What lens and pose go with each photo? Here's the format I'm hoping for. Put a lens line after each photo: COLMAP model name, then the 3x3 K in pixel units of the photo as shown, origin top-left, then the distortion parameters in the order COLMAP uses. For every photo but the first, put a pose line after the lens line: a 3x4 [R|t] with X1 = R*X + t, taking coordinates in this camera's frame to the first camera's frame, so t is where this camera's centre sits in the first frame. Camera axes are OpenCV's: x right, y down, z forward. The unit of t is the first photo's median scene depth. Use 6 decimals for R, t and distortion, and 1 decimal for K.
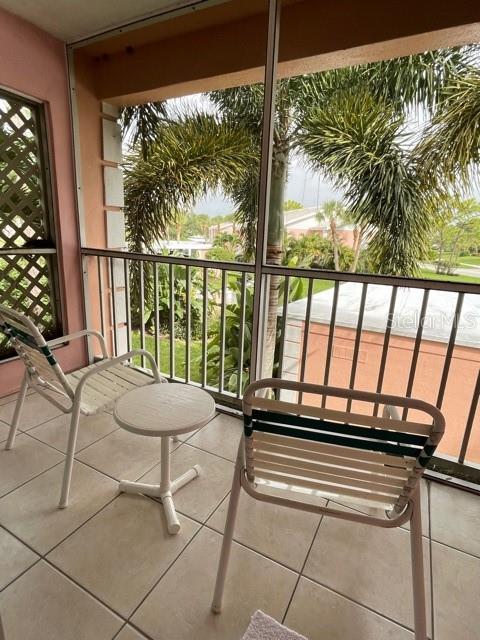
lens RADIAL K [[338.9, 0, 239.1], [0, 338.9, 320.4], [0, 0, 1]] dist [-0.004827, 0.003372]
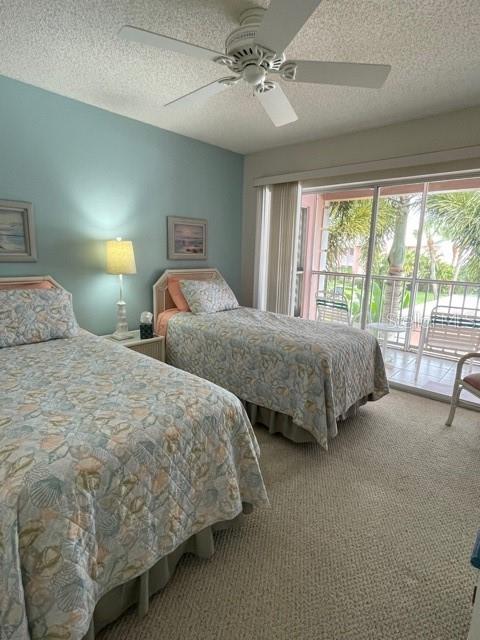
lens RADIAL K [[338.9, 0, 240.6], [0, 338.9, 319.5], [0, 0, 1]] dist [-0.004827, 0.003372]
pose [[0.973333, 0.029866, -0.227445, -0.369735], [-0.040802, 0.998218, -0.043534, 0.172648], [0.225740, 0.051654, 0.972817, -0.986412]]
